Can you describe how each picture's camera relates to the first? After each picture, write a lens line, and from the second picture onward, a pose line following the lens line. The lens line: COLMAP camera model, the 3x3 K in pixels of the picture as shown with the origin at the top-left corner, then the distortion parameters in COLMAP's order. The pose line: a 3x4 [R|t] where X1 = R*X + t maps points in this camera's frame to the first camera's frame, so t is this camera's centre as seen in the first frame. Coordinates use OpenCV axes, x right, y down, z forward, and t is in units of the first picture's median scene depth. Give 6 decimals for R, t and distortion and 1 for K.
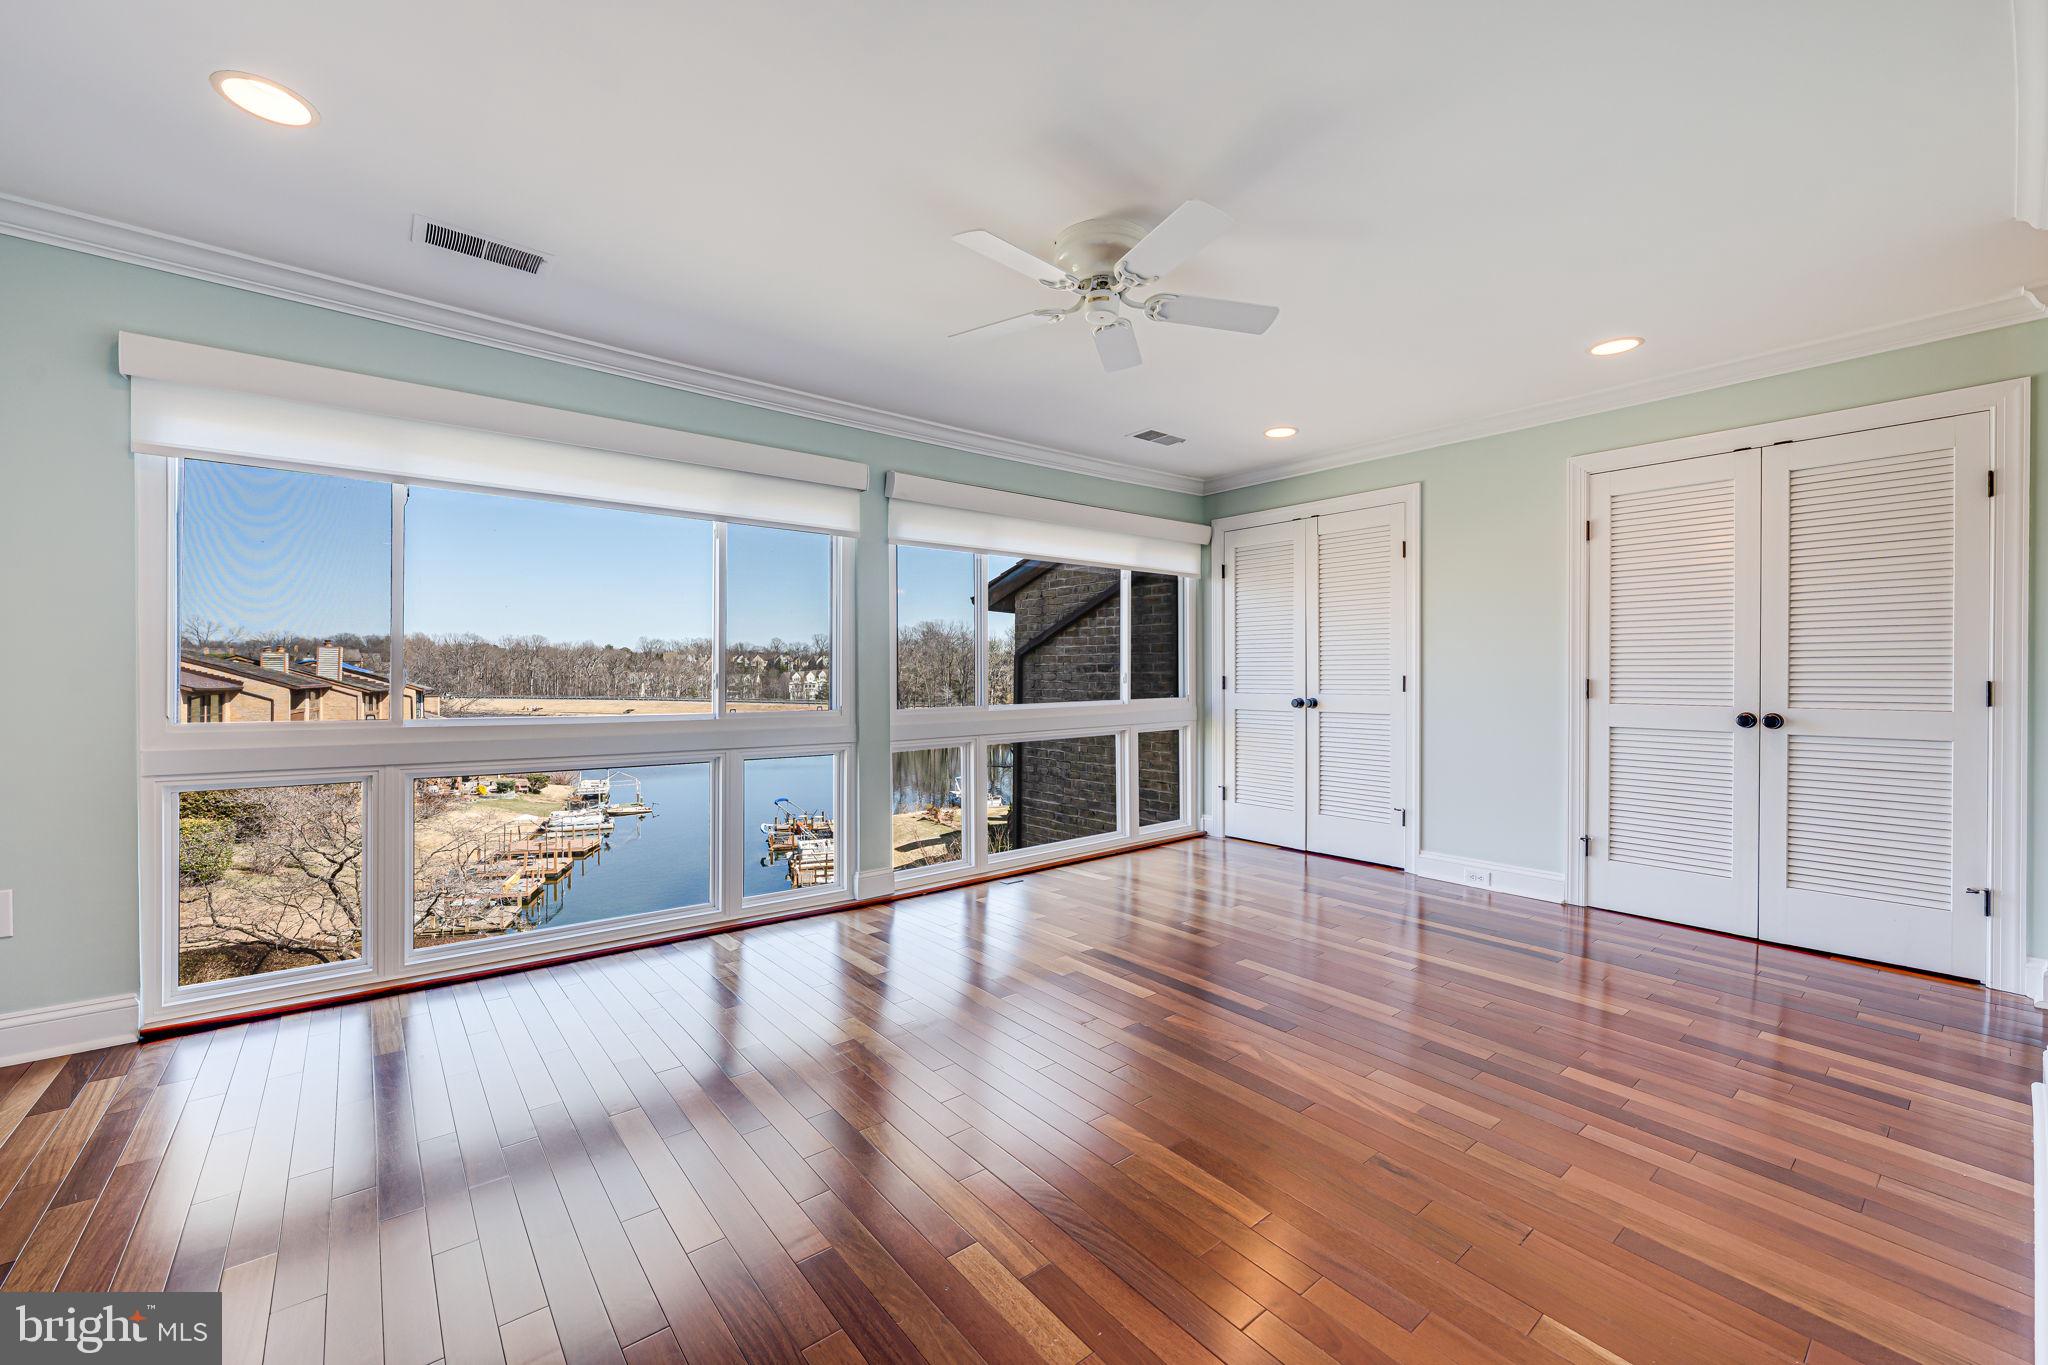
lens RADIAL K [[800.3, 0, 1015.4], [0, 800.3, 676.2], [0, 0, 1]] dist [0.000219, -0.000094]
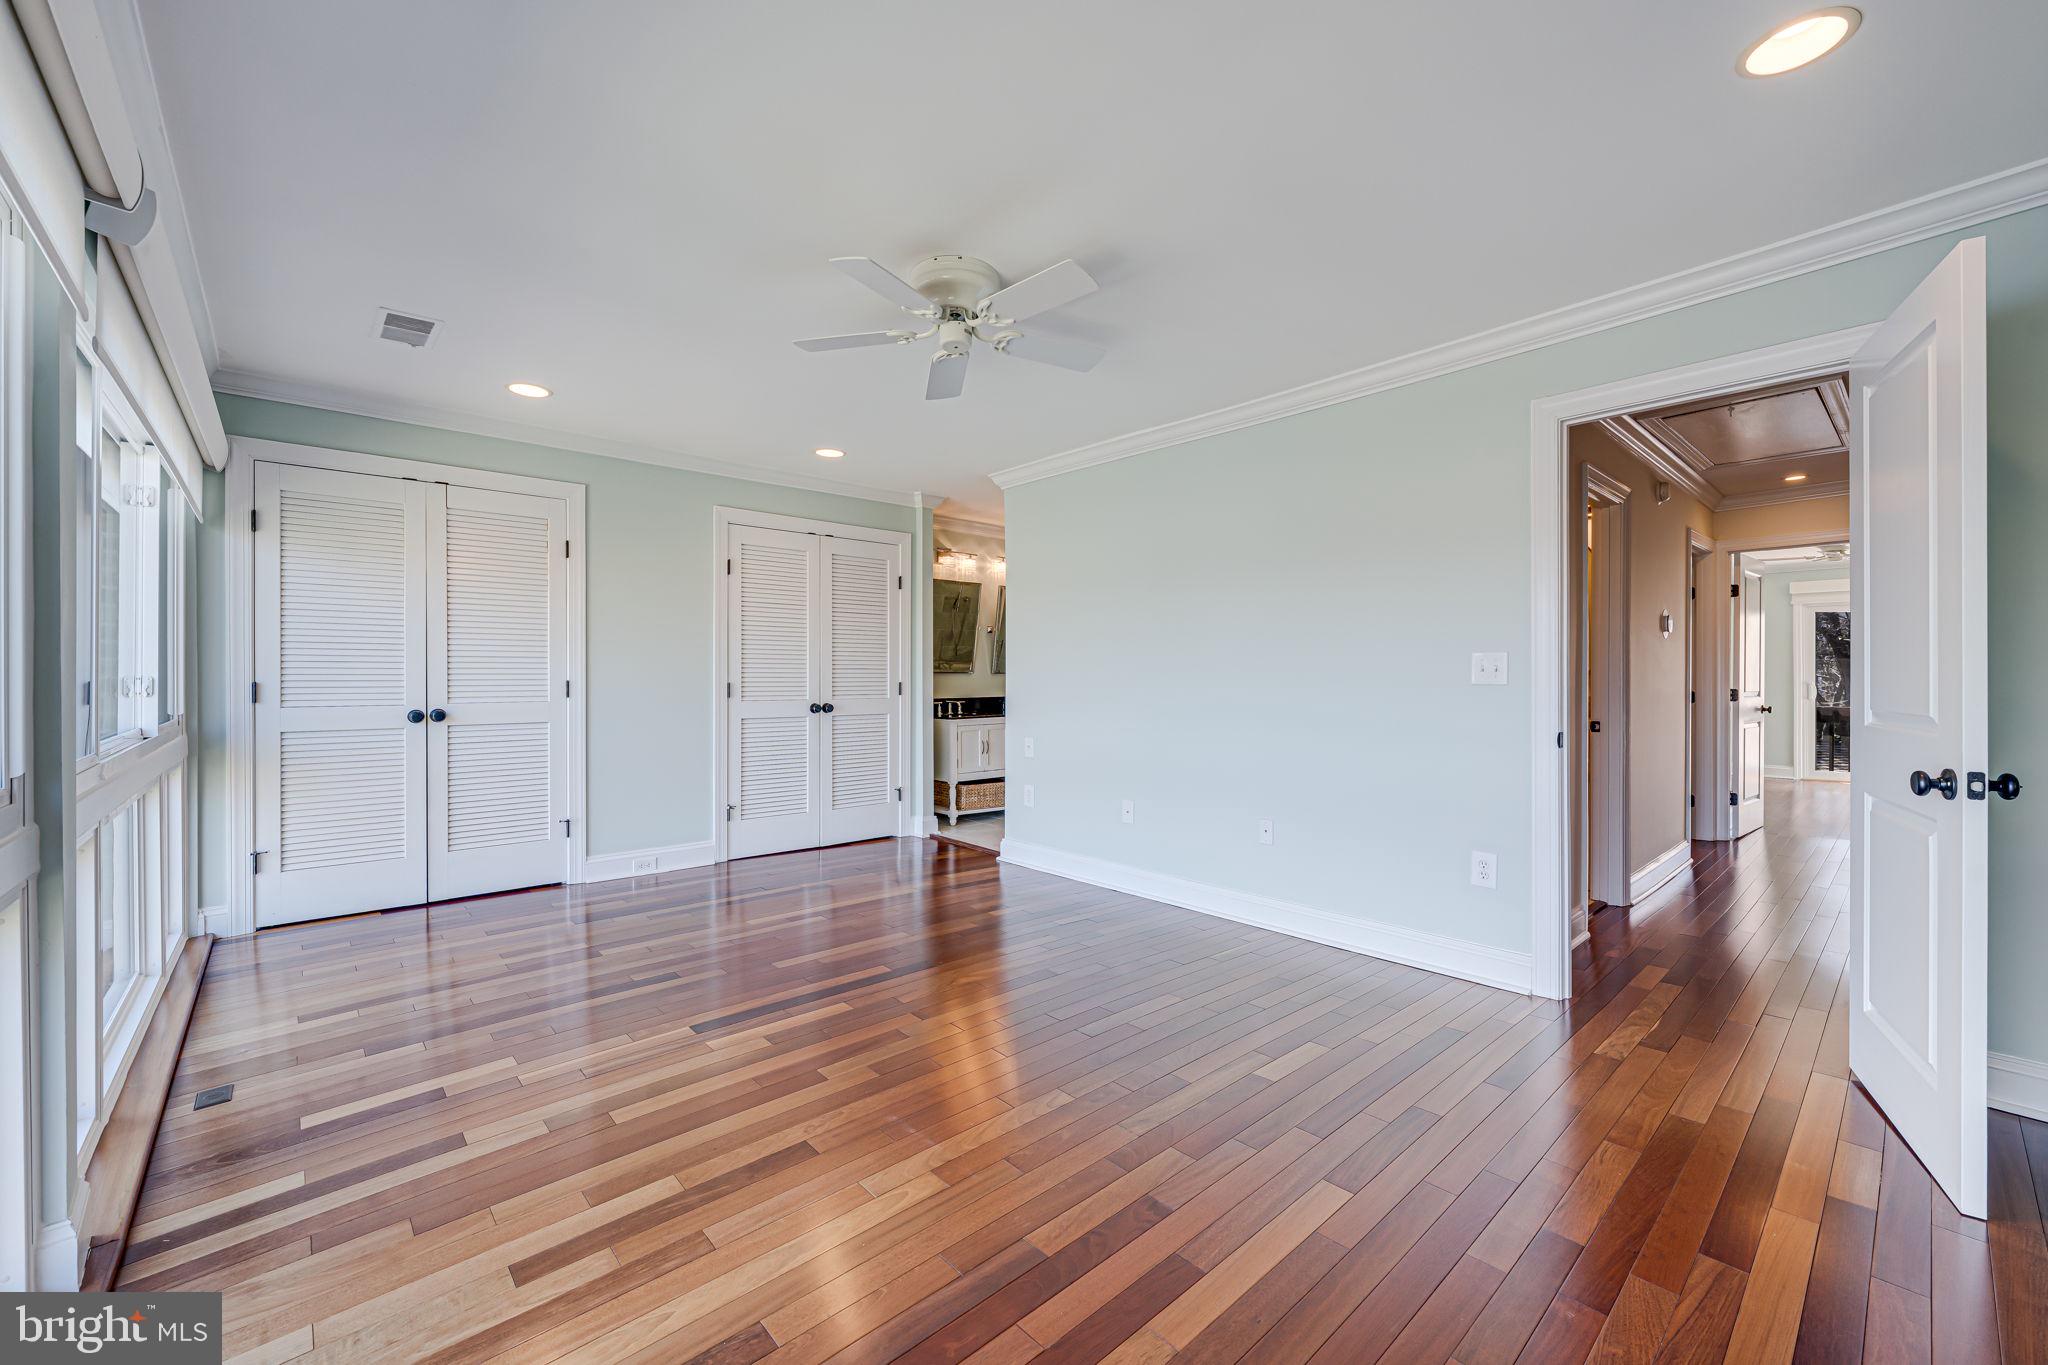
lens RADIAL K [[815.9, 0, 1021.3], [0, 815.9, 677.8], [0, 0, 1]] dist [-0.000157, 0.000019]
pose [[-0.047413, -0.005934, 0.998858, -0.526436], [-0.000863, 0.999982, 0.005900, -0.010381], [-0.998875, -0.000582, -0.047417, 0.510983]]
